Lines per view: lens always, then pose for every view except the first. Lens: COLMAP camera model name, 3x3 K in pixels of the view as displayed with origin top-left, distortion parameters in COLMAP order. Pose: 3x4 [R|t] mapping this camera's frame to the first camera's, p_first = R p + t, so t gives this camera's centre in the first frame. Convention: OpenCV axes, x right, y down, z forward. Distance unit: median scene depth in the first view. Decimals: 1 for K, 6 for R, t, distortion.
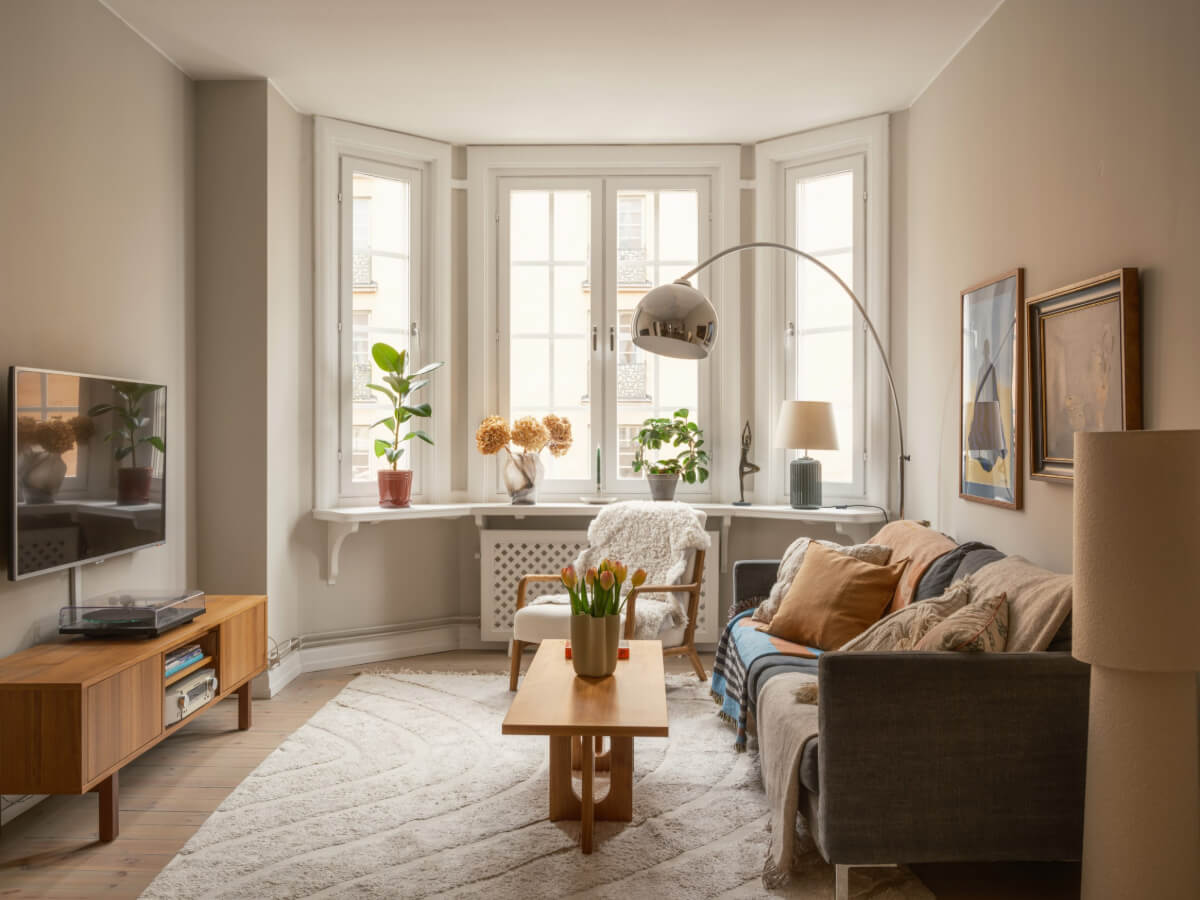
lens RADIAL K [[1144.6, 0, 599.5], [0, 1144.6, 452.9], [0, 0, 1]] dist [0.005042, 0.000000]
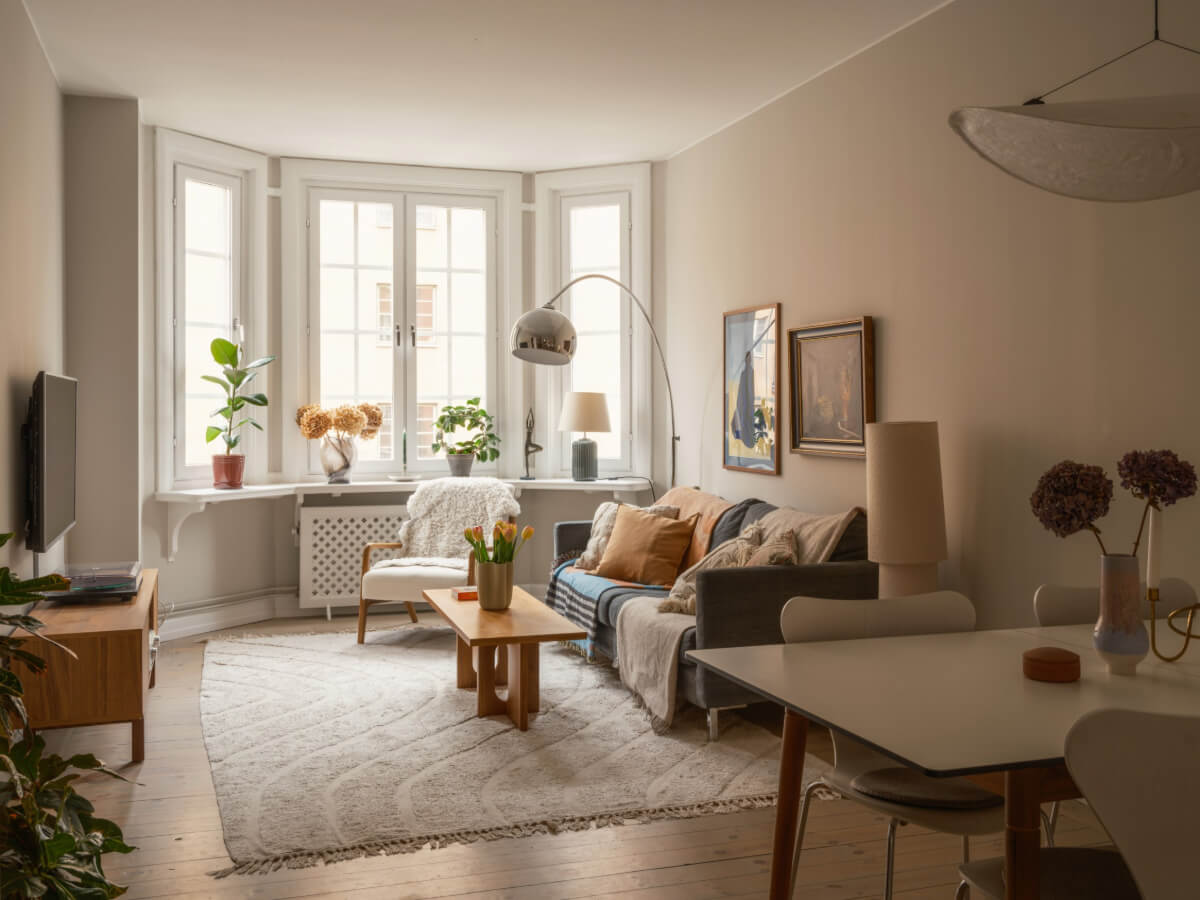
lens RADIAL K [[1258.2, 0, 666.2], [0, 1258.2, 435.6], [0, 0, 1]] dist [0.013180, 0.000000]
pose [[0.926190, -0.010811, 0.376901, -0.247100], [0.009079, 0.999938, 0.006373, -0.006952], [-0.376947, -0.002480, 0.926232, -0.271928]]
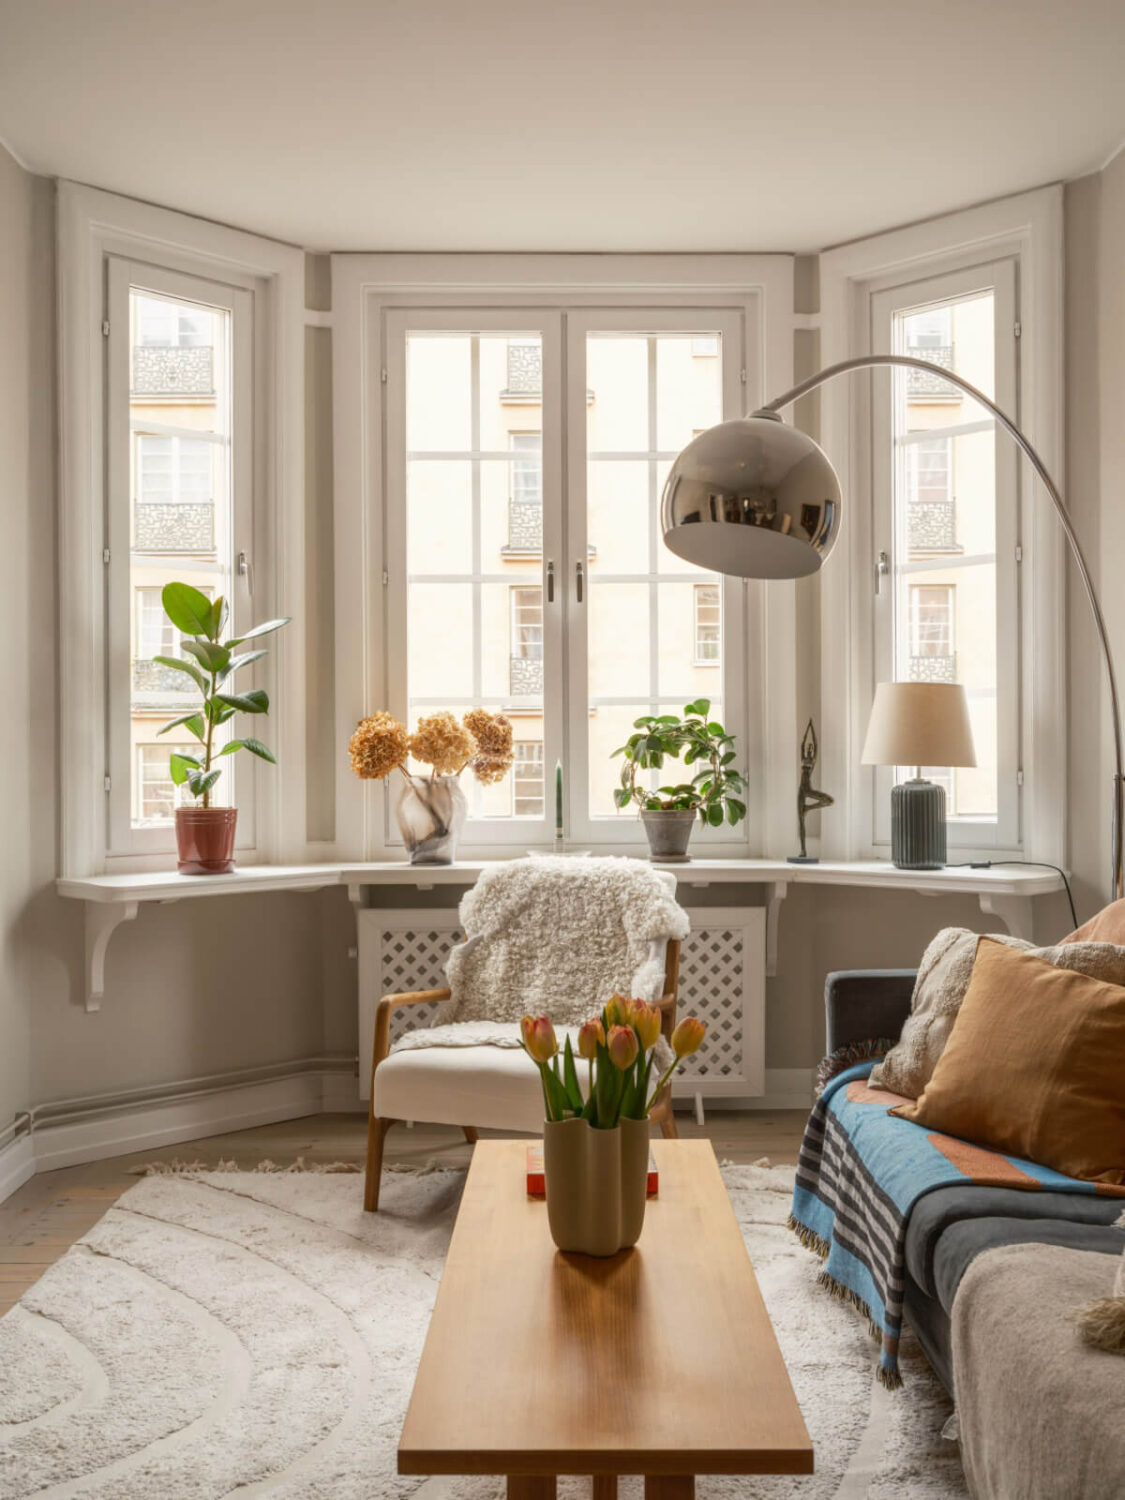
lens RADIAL K [[1430.8, 0, 558.2], [0, 1430.8, 761.7], [0, 0, 1]] dist [0.005042, 0.000000]
pose [[0.999552, -0.007085, 0.029080, -0.024157], [0.007445, 0.999897, -0.012281, 0.002169], [-0.028990, 0.012492, 0.999502, 0.284682]]
